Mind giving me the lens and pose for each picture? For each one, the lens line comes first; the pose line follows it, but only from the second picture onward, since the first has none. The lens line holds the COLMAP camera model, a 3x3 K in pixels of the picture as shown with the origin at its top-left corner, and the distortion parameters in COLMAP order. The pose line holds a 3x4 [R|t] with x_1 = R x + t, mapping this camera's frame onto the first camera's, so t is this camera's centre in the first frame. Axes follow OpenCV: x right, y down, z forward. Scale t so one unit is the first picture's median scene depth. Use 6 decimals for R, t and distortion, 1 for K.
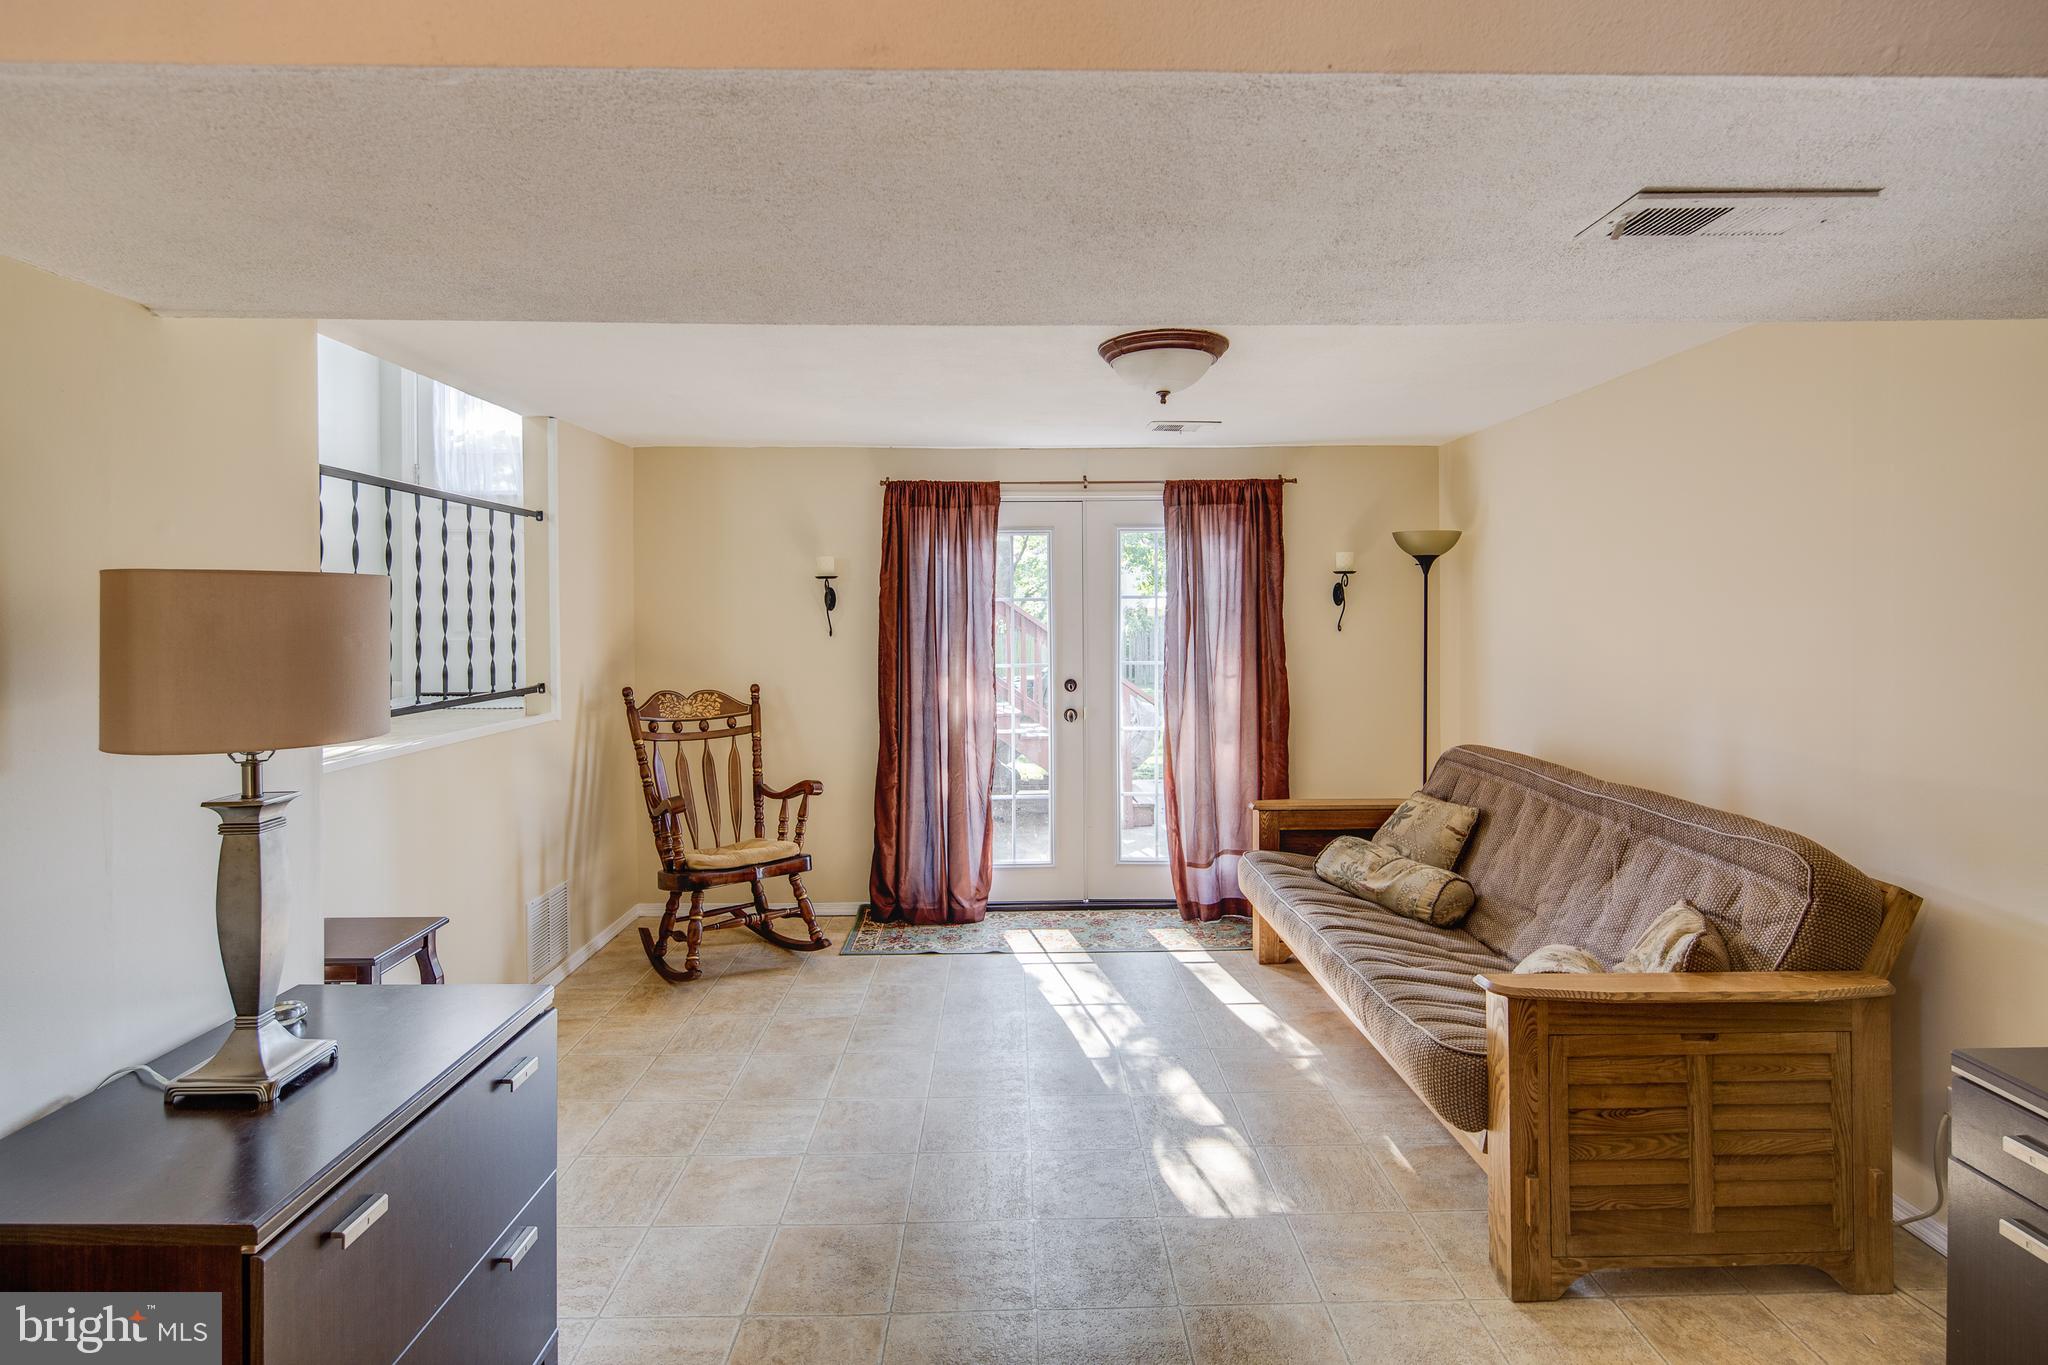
lens RADIAL K [[1002.0, 0, 1027.6], [0, 1002.0, 633.5], [0, 0, 1]] dist [0.003632, -0.001997]
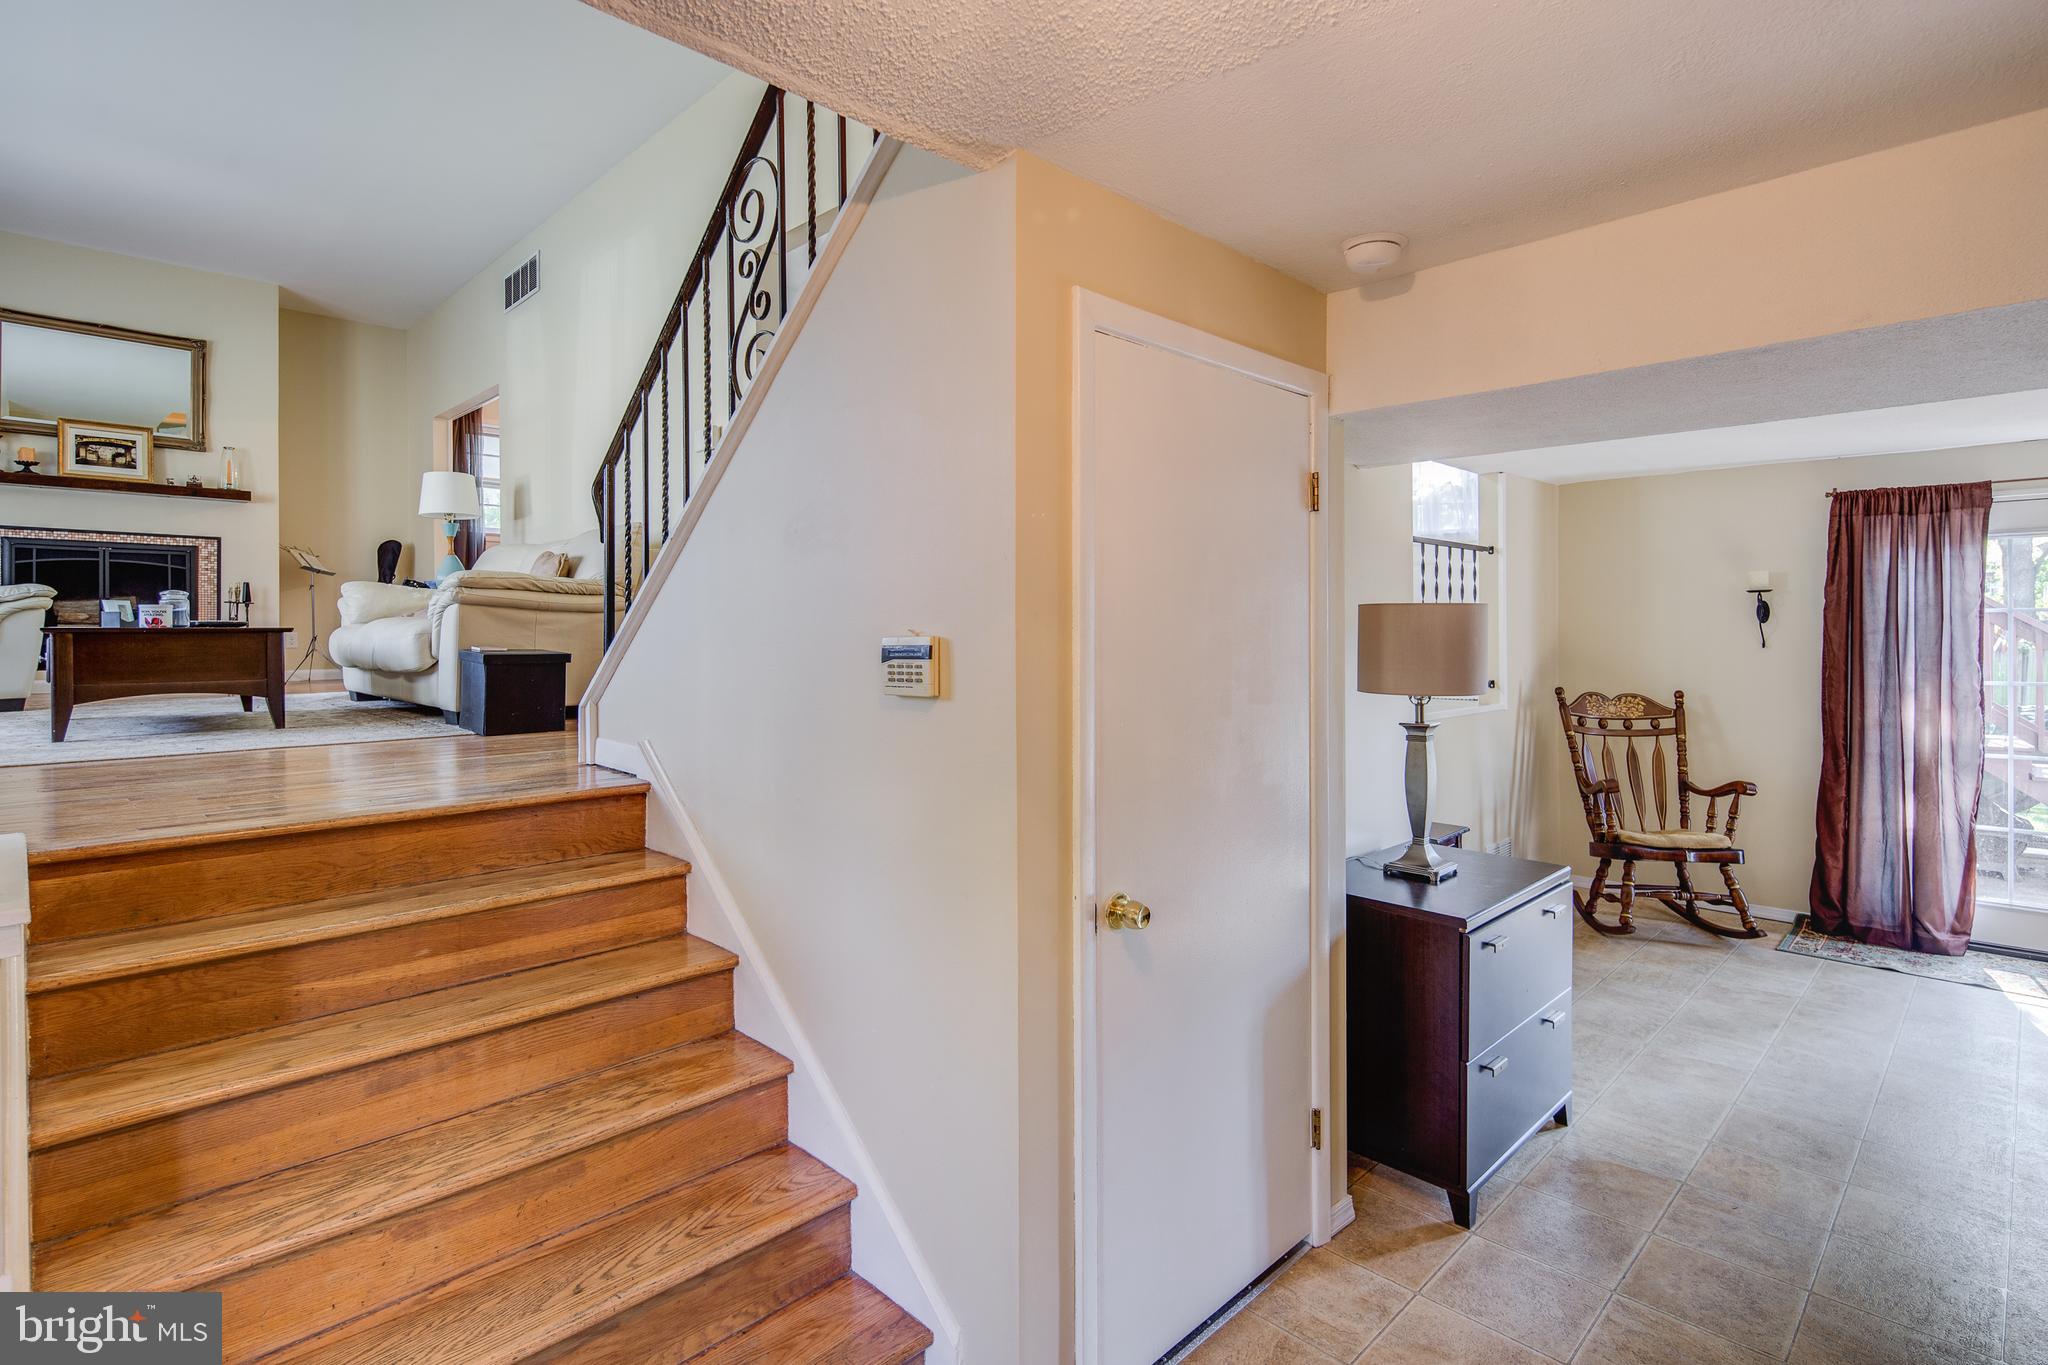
lens RADIAL K [[1002.0, 0, 1027.6], [0, 1002.0, 633.5], [0, 0, 1]] dist [0.003632, -0.001997]
pose [[0.693798, 0.004674, -0.720155, 0.024276], [-0.014279, 0.999872, -0.007268, 0.006874], [0.720028, 0.015325, 0.693776, -0.291114]]
